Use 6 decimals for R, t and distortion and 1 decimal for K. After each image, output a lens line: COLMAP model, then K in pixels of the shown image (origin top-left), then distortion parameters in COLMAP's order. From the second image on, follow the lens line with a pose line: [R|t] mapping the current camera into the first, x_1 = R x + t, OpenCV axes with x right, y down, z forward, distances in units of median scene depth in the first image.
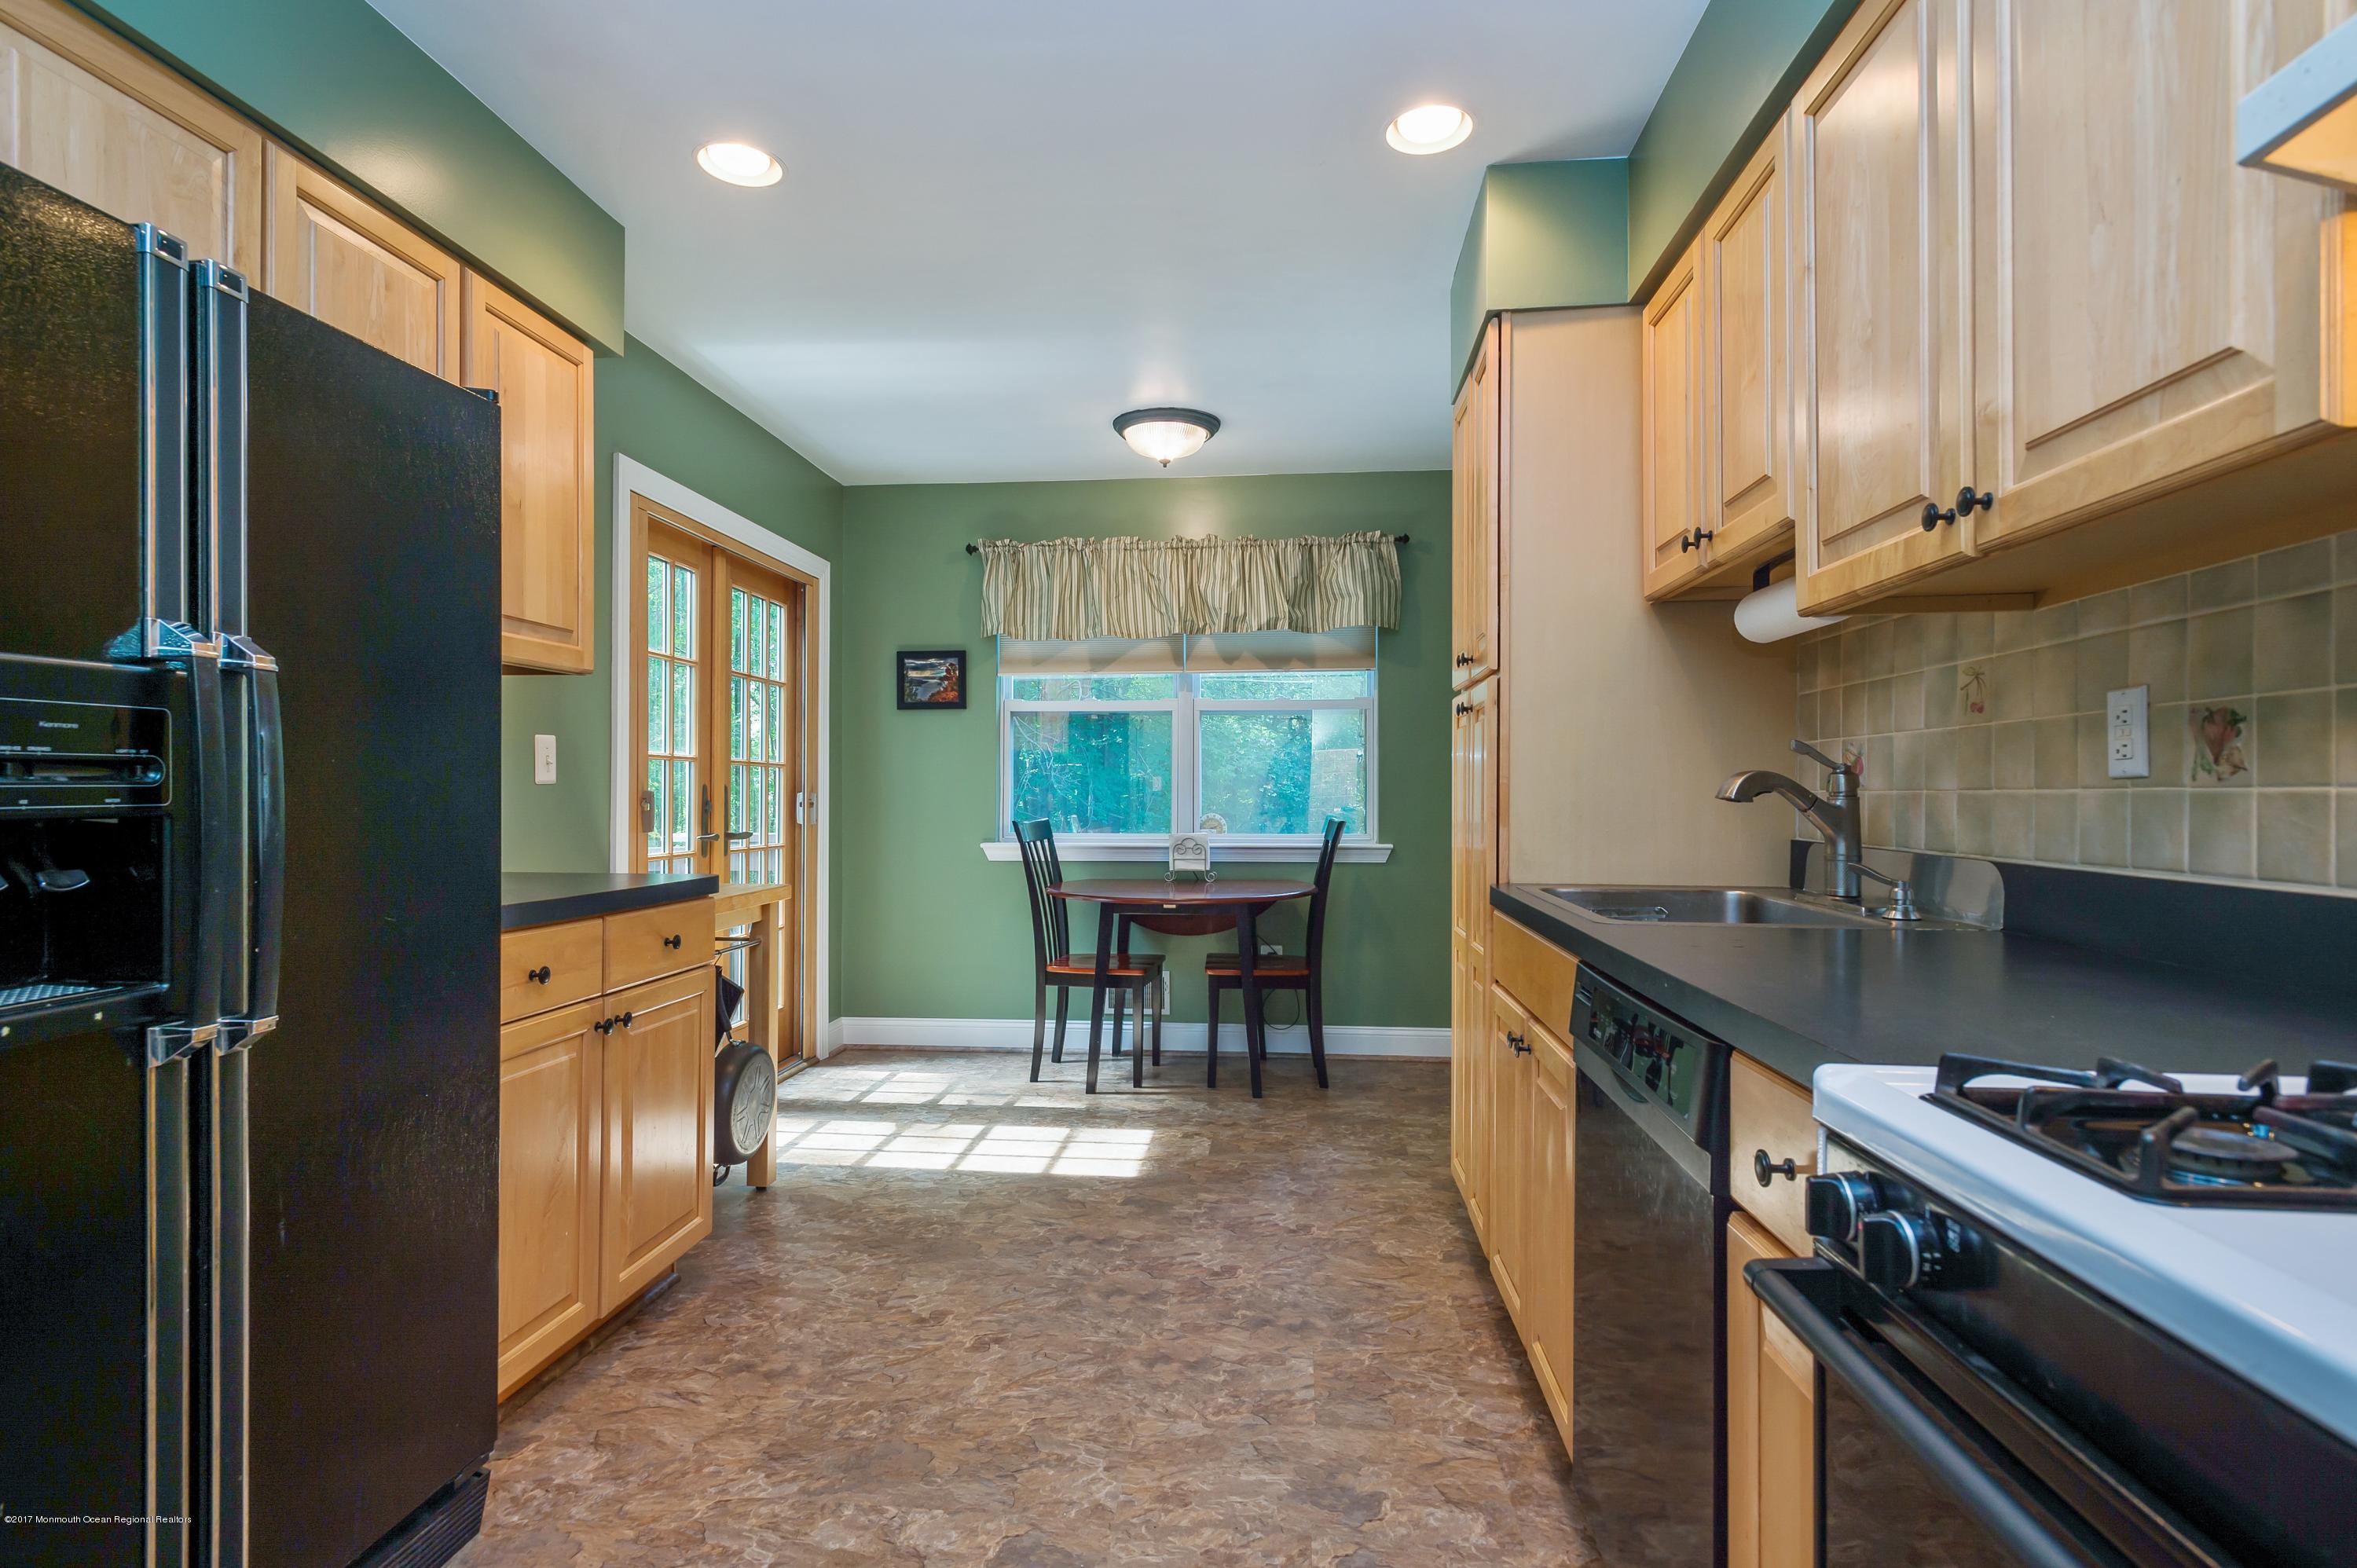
lens RADIAL K [[1228.0, 0, 1163.7], [0, 1228.0, 795.0], [0, 0, 1]] dist [0.004161, 0.000605]
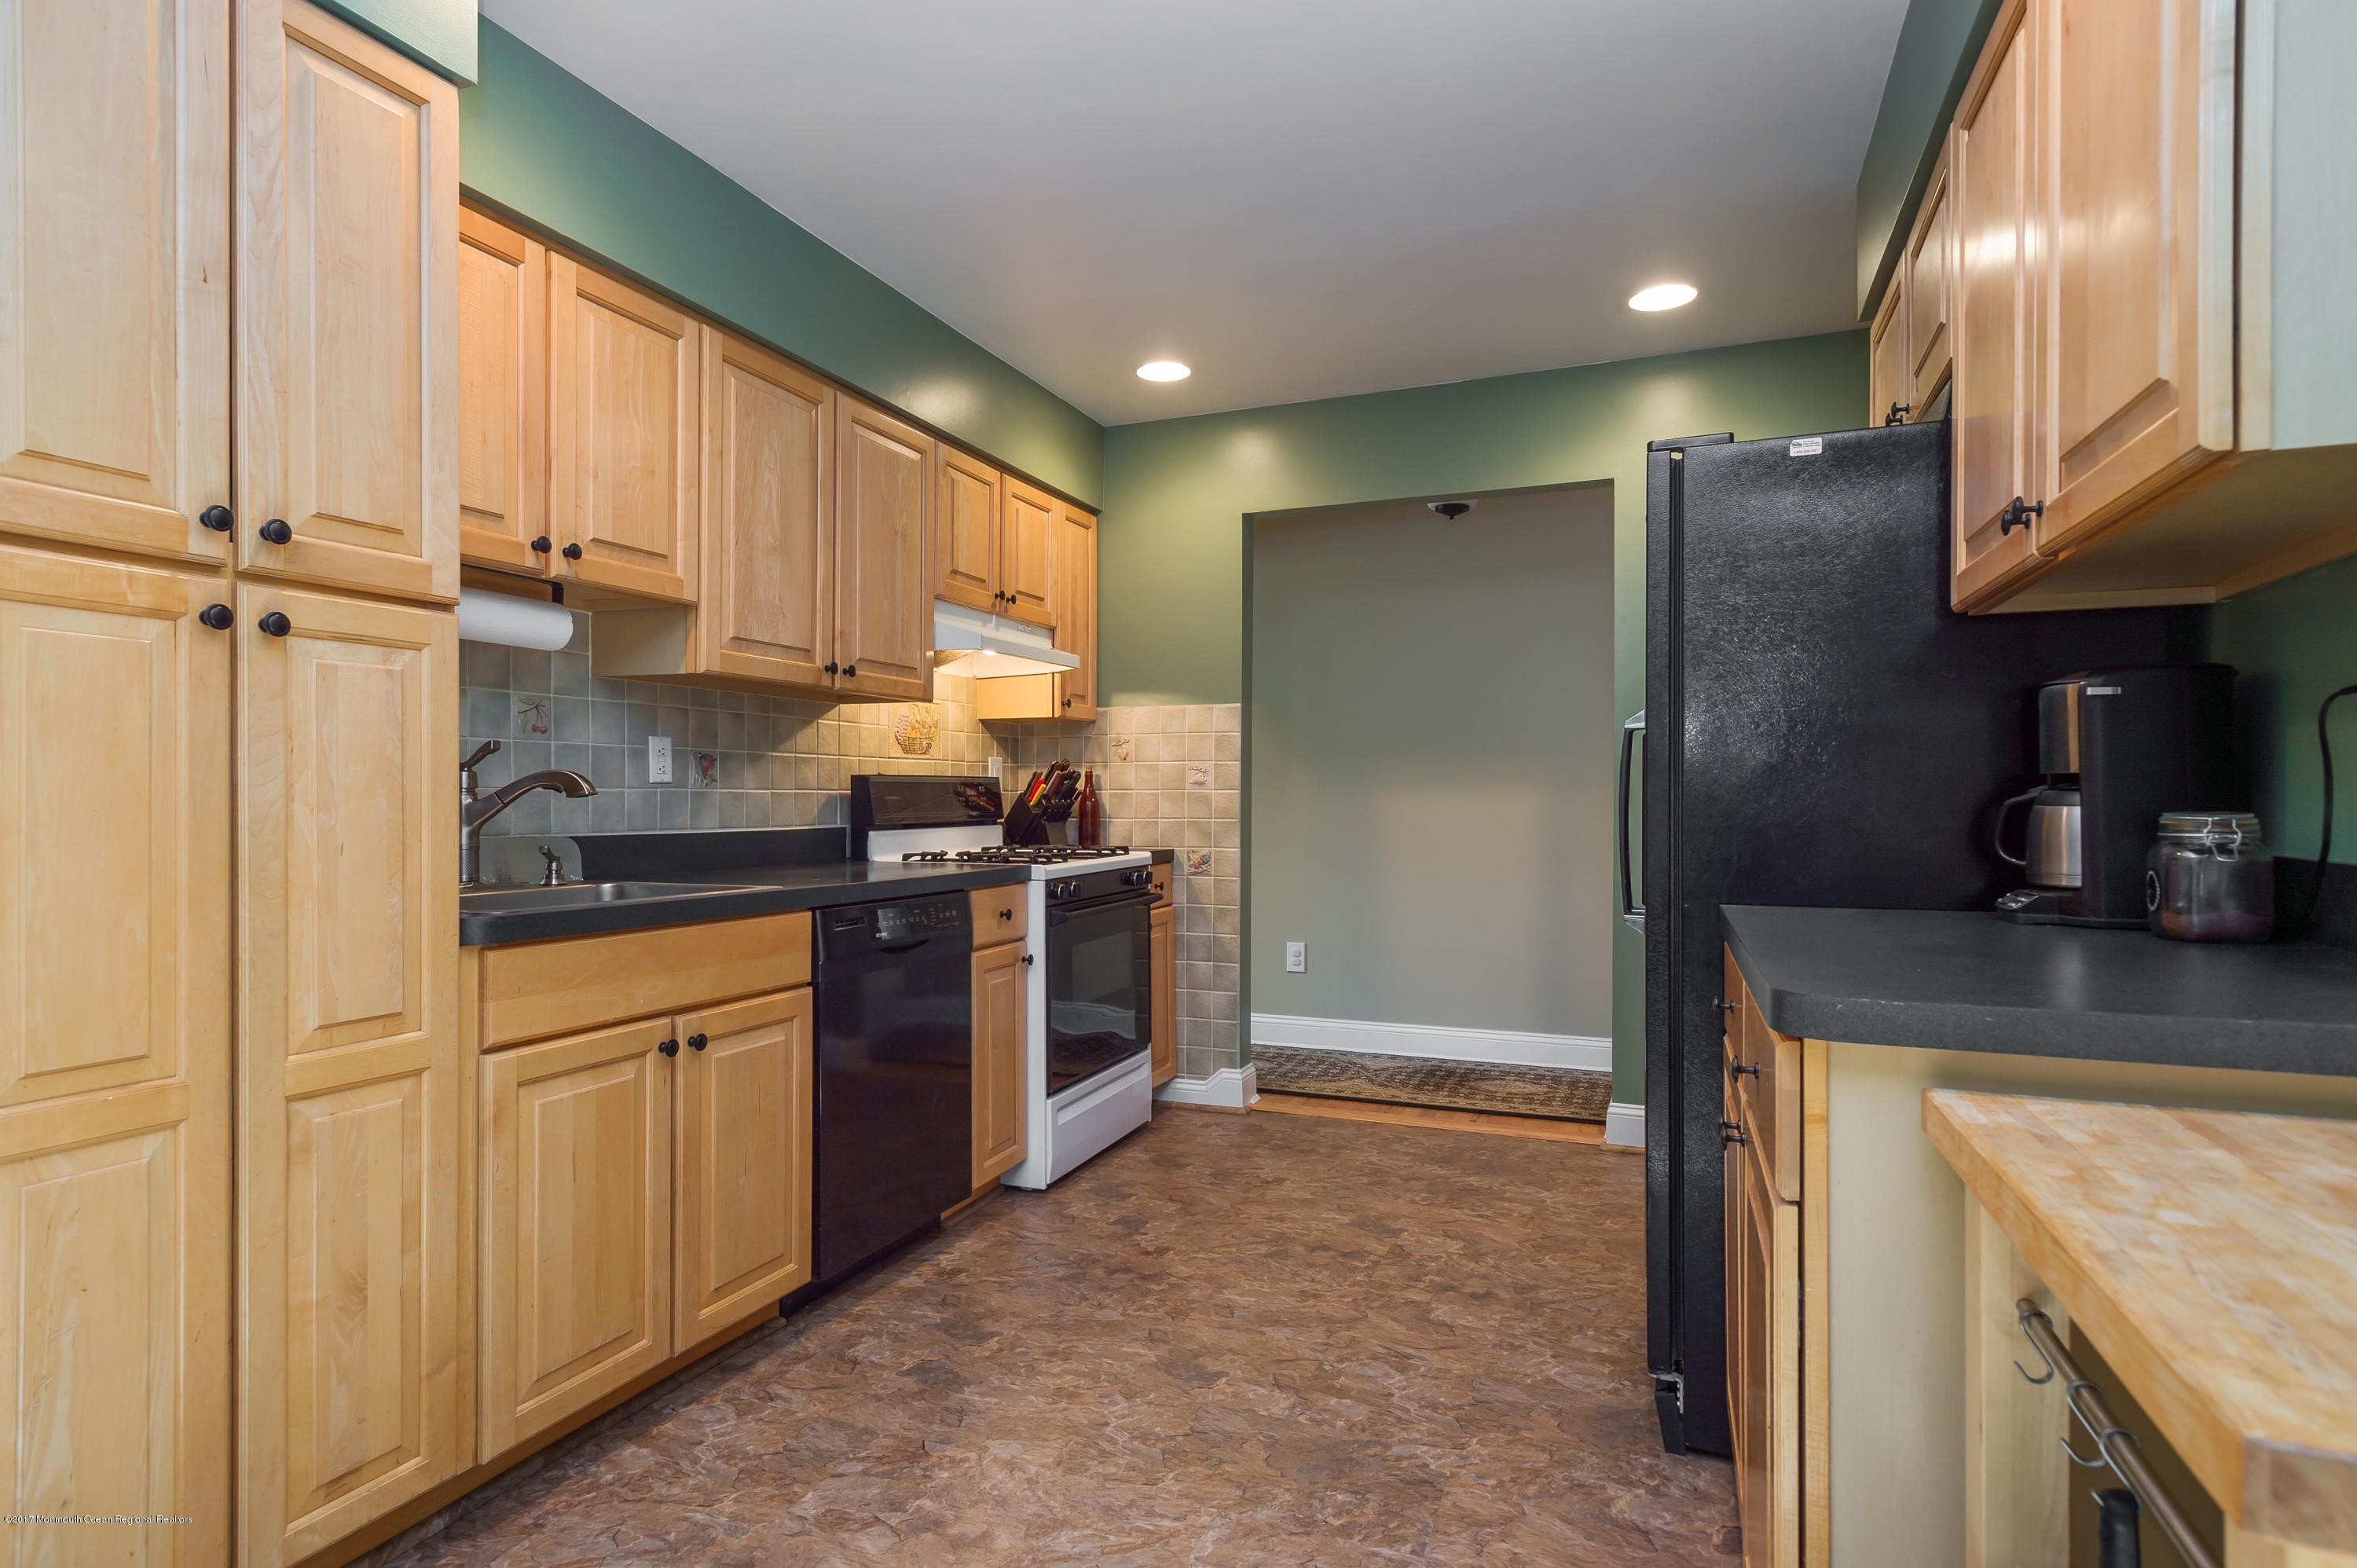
lens RADIAL K [[1228.0, 0, 1163.7], [0, 1228.0, 795.0], [0, 0, 1]] dist [0.004161, 0.000605]
pose [[-0.960706, -0.003936, 0.277539, -0.412752], [-0.004321, 0.999990, -0.000775, 0.002087], [-0.277534, -0.001943, -0.960714, 2.139447]]
